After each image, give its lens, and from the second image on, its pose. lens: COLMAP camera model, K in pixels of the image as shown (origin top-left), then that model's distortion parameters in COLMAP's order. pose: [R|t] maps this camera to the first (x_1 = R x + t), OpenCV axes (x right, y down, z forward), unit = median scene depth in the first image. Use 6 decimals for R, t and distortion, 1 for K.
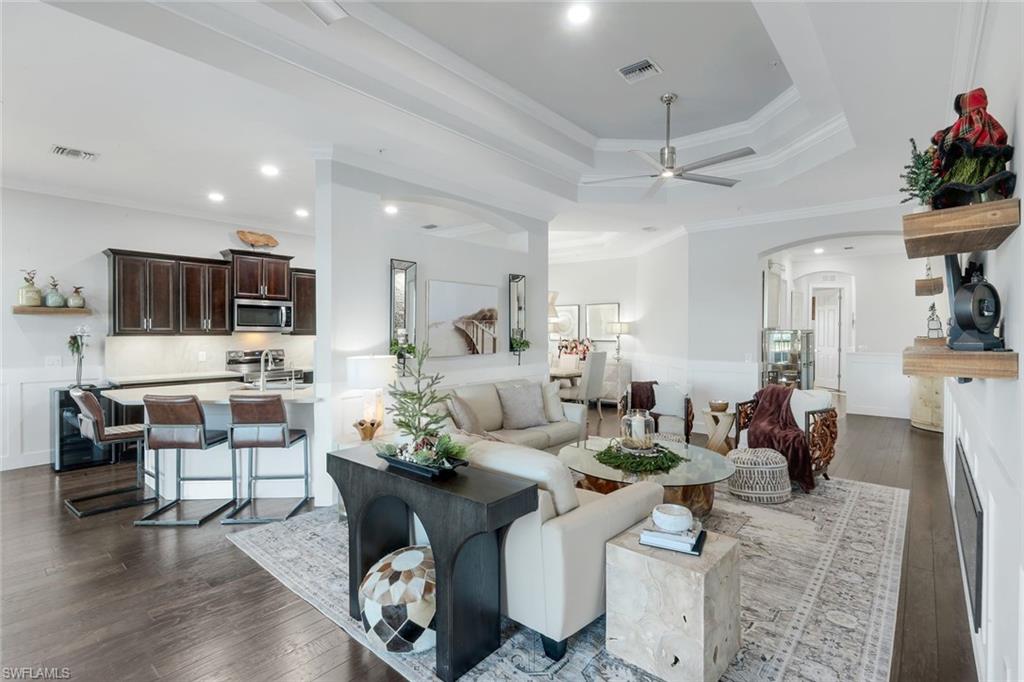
lens RADIAL K [[475.1, 0, 514.6], [0, 475.1, 329.5], [0, 0, 1]] dist [-0.001328, -0.000256]
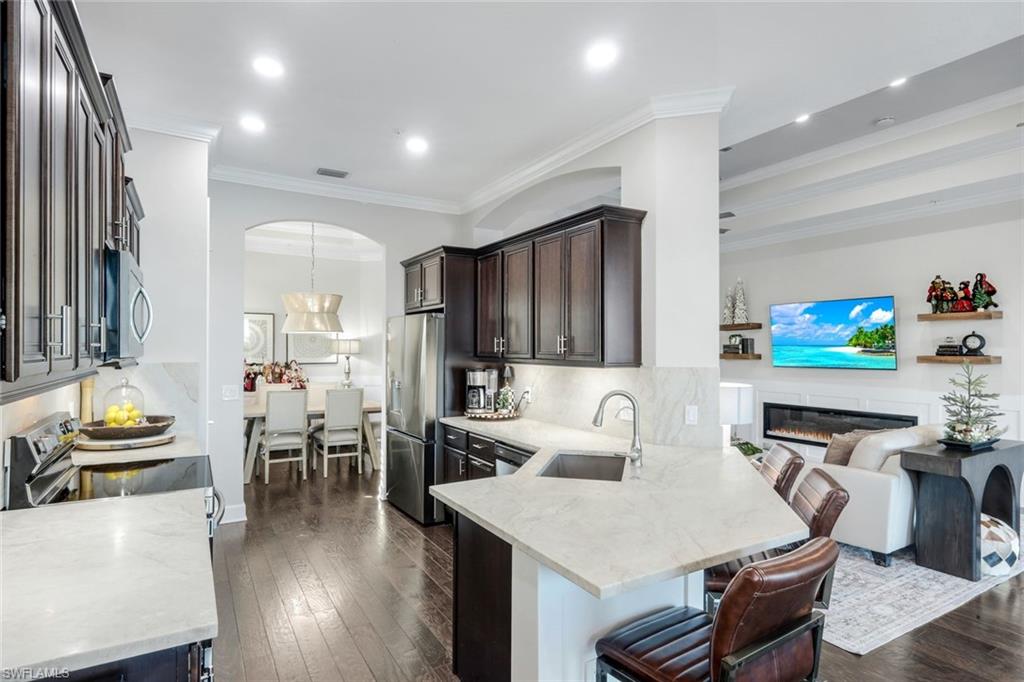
lens RADIAL K [[540.1, 0, 490.1], [0, 540.1, 345.3], [0, 0, 1]] dist [-0.014002, 0.000414]
pose [[0.349487, 0.001770, 0.936940, -0.817755], [-0.000619, 0.999998, -0.001658, -0.004701], [-0.936941, -0.000001, 0.349487, 0.666523]]
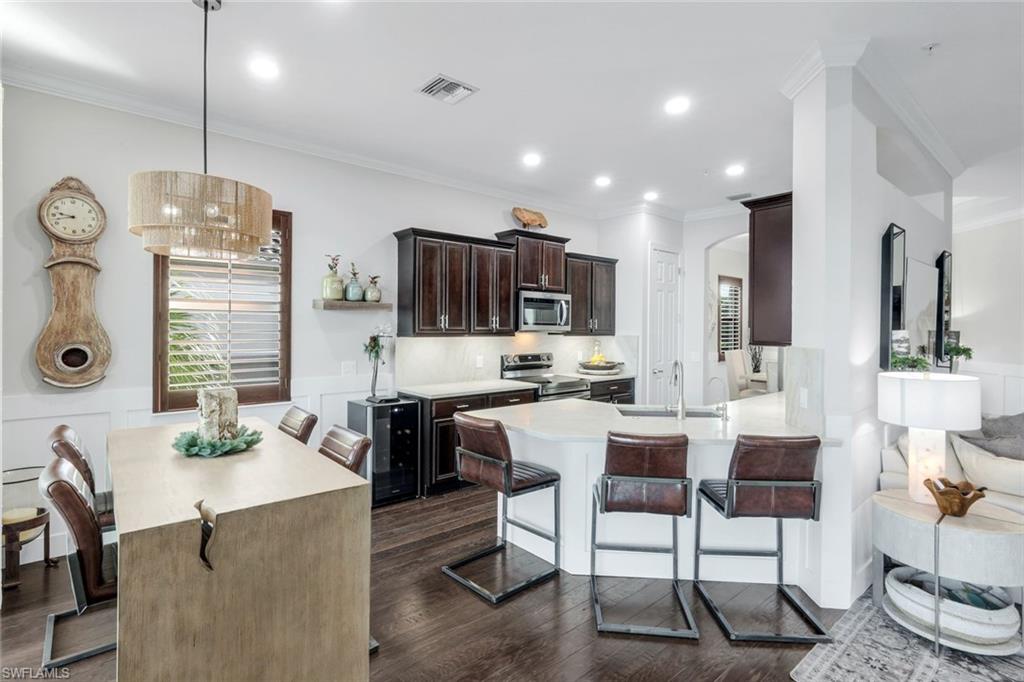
lens RADIAL K [[484.4, 0, 511.9], [0, 484.4, 327.6], [0, 0, 1]] dist [-0.000099, 0.000057]
pose [[0.987200, 0.004559, -0.159423, -0.473046], [-0.004021, 0.999985, 0.003696, -0.004870], [0.159437, -0.003008, 0.987203, 0.186206]]
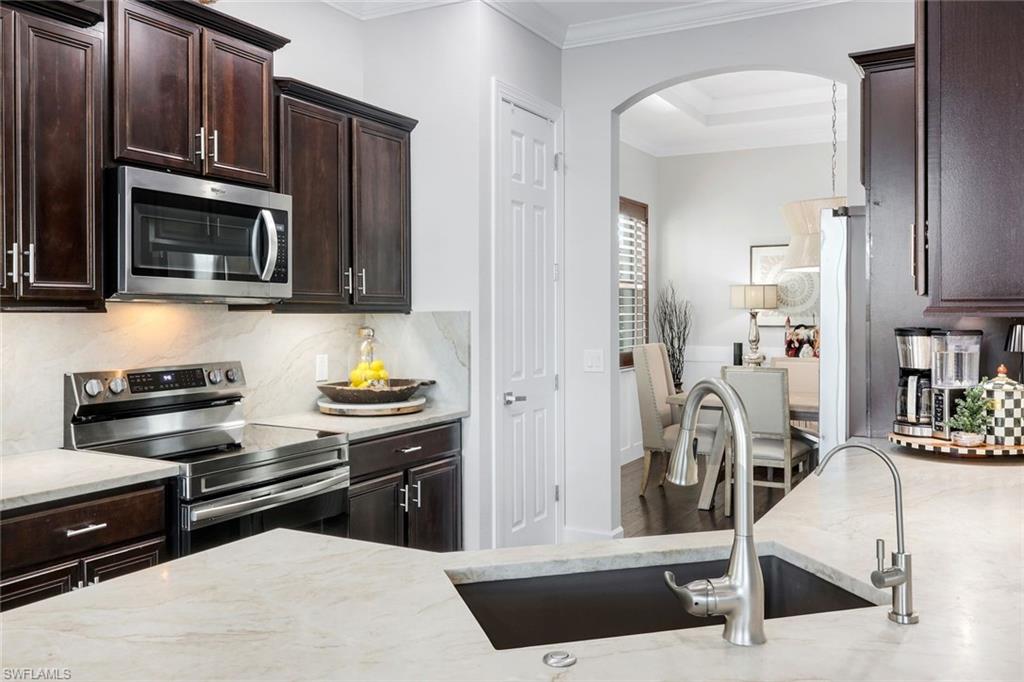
lens RADIAL K [[819.9, 0, 507.6], [0, 819.9, 313.2], [0, 0, 1]] dist [0.001456, 0.001359]
pose [[0.982406, -0.006029, 0.186662, -0.469888], [0.005696, 0.999981, 0.002320, 0.013600], [-0.186673, -0.001216, 0.982421, 0.534106]]
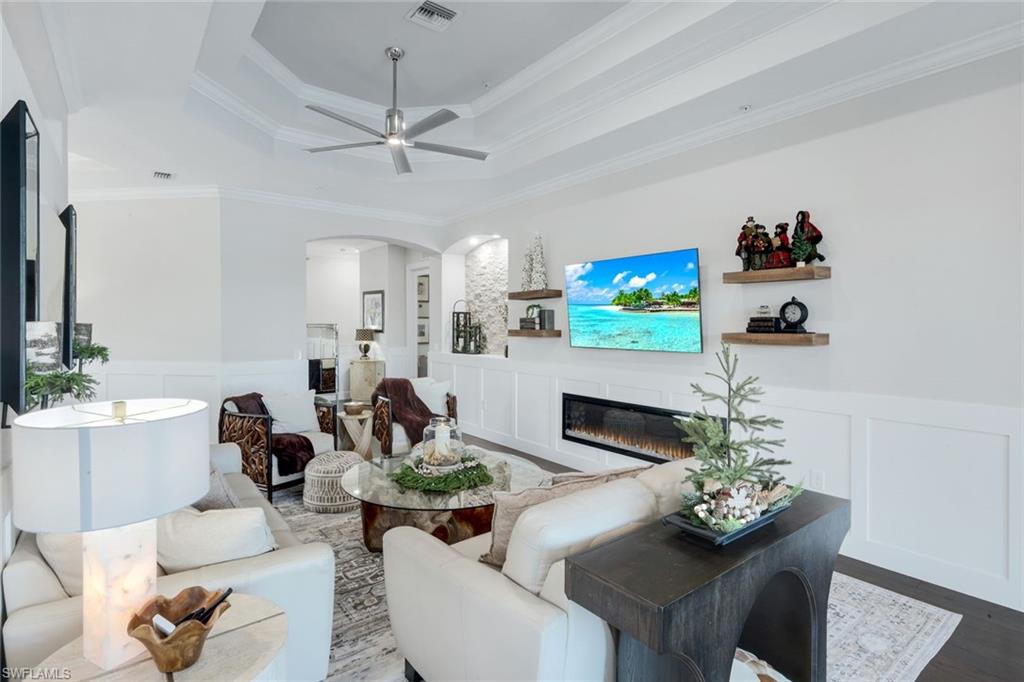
lens RADIAL K [[504.5, 0, 508.6], [0, 504.5, 328.3], [0, 0, 1]] dist [-0.001757, -0.000301]
pose [[0.210699, -0.012690, 0.977469, -0.368074], [-0.000420, 0.999914, 0.013072, -0.002080], [-0.977551, -0.003165, 0.210676, 0.436684]]
